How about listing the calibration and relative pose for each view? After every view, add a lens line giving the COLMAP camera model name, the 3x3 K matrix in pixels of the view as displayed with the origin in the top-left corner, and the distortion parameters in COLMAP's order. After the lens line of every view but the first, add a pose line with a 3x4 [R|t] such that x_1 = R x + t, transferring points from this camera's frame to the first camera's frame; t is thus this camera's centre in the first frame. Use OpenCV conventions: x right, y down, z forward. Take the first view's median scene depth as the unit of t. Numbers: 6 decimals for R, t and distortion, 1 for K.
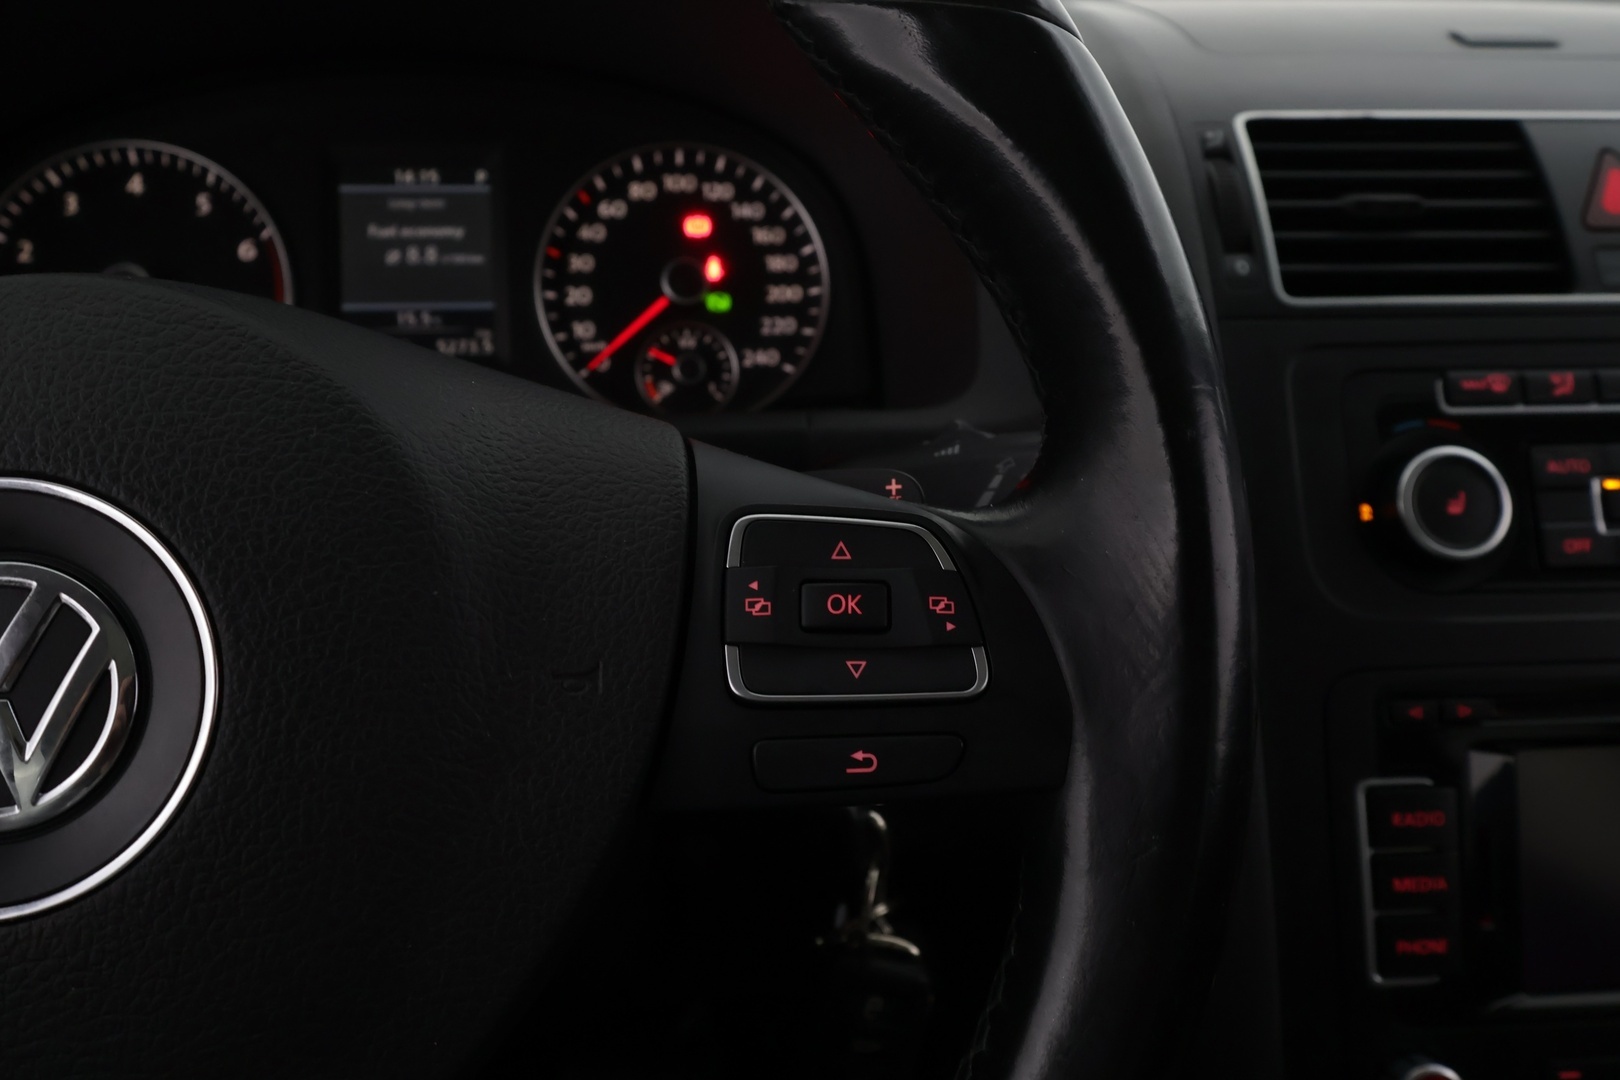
lens RADIAL K [[1306.4, 0, 813.8], [0, 1306.4, 532.6], [0, 0, 1]] dist [0.010976, -0.003460]
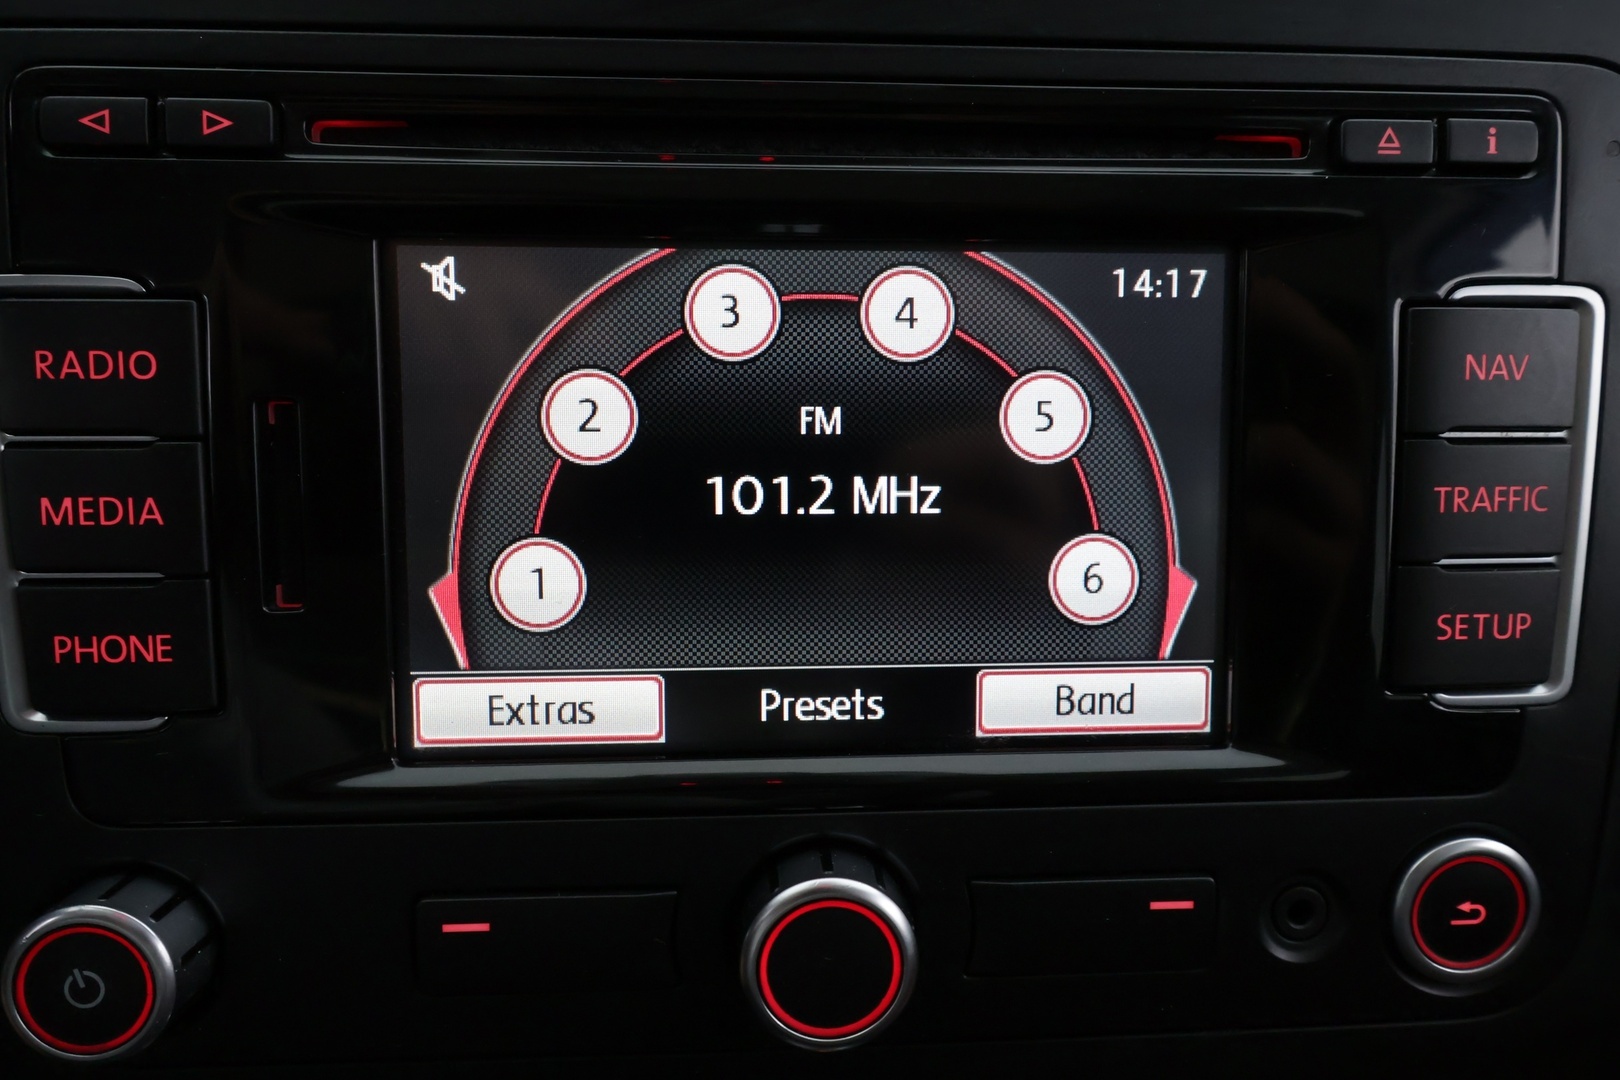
lens RADIAL K [[1147.4, 0, 815.2], [0, 1147.4, 541.8], [0, 0, 1]] dist [0.000158, 0.004680]
pose [[0.999693, 0.023478, -0.007874, 0.548613], [-0.022486, 0.993844, 0.108479, 0.178688], [0.010373, -0.108269, 0.994068, 0.474805]]
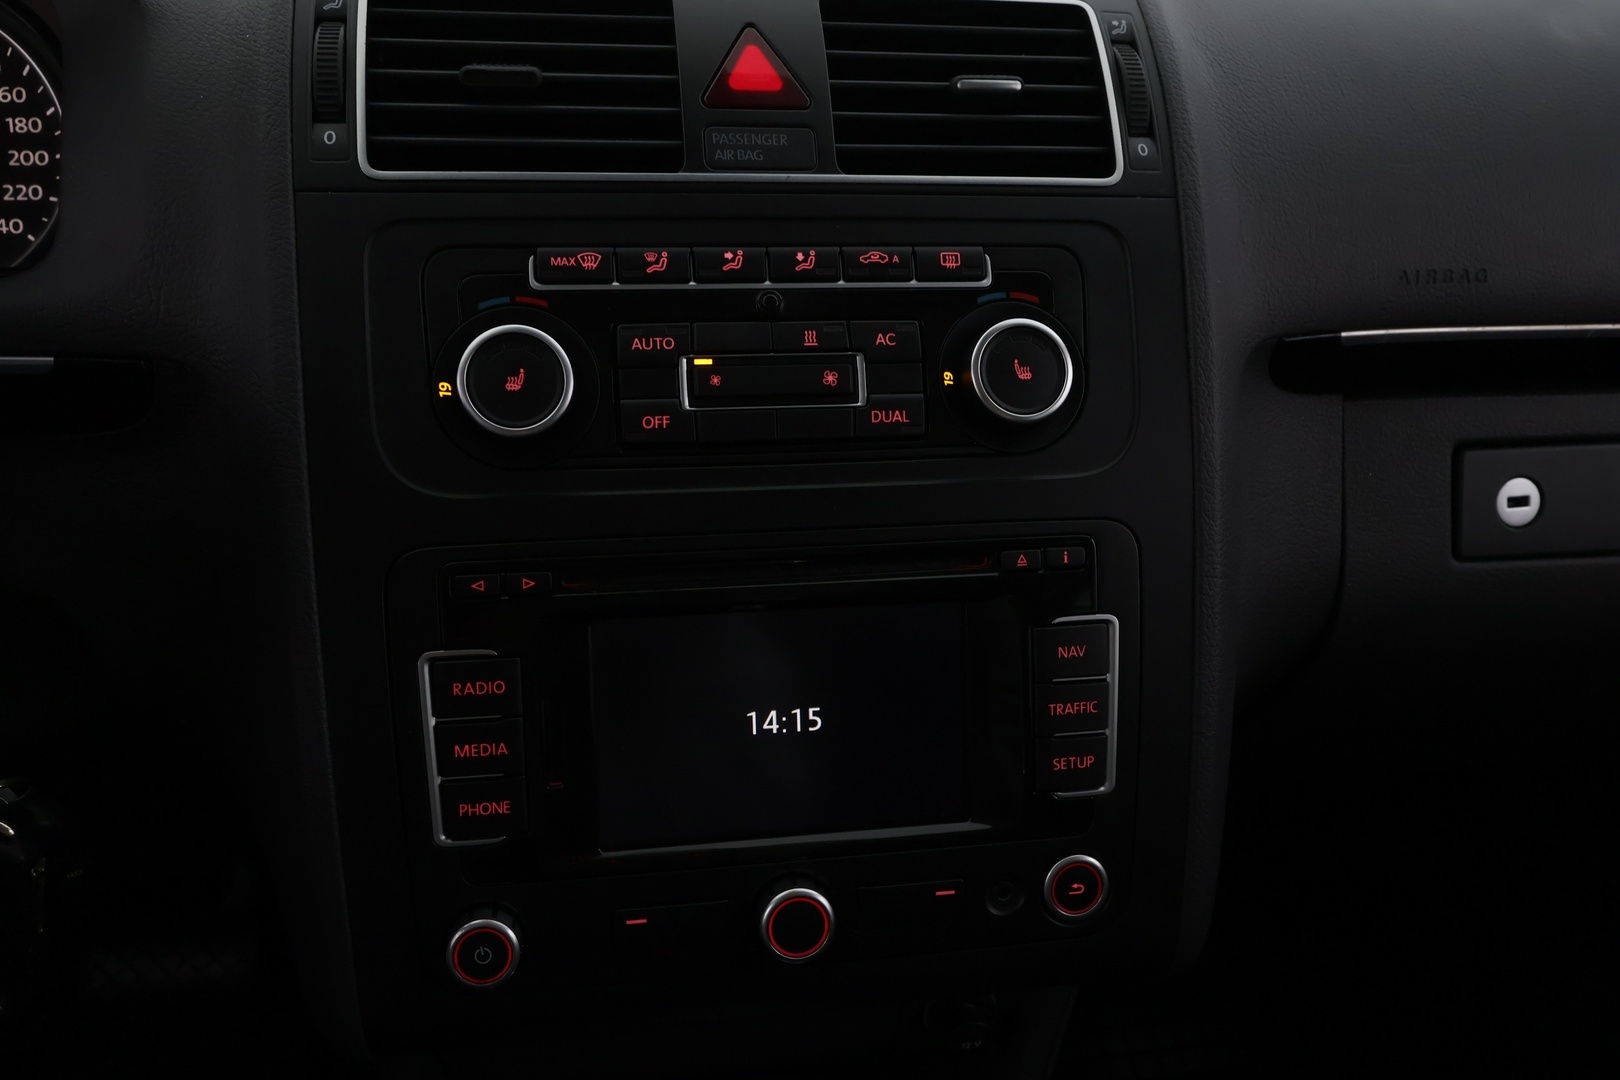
lens RADIAL K [[1306.4, 0, 808.8], [0, 1306.4, 538.4], [0, 0, 1]] dist [0.010976, -0.003460]
pose [[0.995369, -0.011331, 0.095458, 0.483179], [0.002181, 0.995435, 0.095416, 0.002727], [-0.096104, -0.094766, 0.990850, -0.026671]]
